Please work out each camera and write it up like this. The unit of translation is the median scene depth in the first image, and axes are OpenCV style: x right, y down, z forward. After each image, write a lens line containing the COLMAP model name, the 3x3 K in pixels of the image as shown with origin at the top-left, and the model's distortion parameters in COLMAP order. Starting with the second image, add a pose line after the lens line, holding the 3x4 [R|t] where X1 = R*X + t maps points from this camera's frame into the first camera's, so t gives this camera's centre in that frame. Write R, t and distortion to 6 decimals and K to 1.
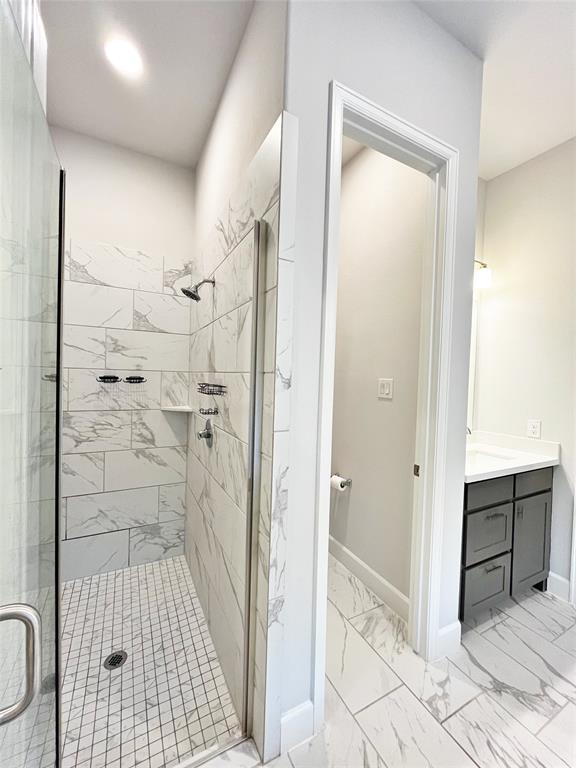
lens RADIAL K [[310.6, 0, 288.0], [0, 310.6, 384.0], [0, 0, 1]] dist [-0.001695, -0.000439]
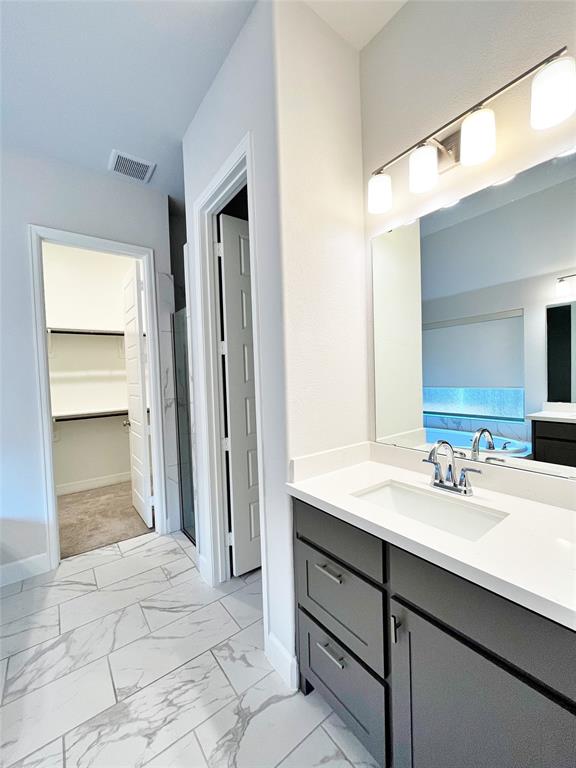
lens RADIAL K [[310.6, 0, 288.0], [0, 310.6, 384.0], [0, 0, 1]] dist [-0.001695, -0.000439]
pose [[0.169649, -0.004032, -0.985496, 1.663677], [0.013932, 0.999902, -0.001693, 0.038551], [0.985406, -0.013443, 0.169689, 1.042347]]
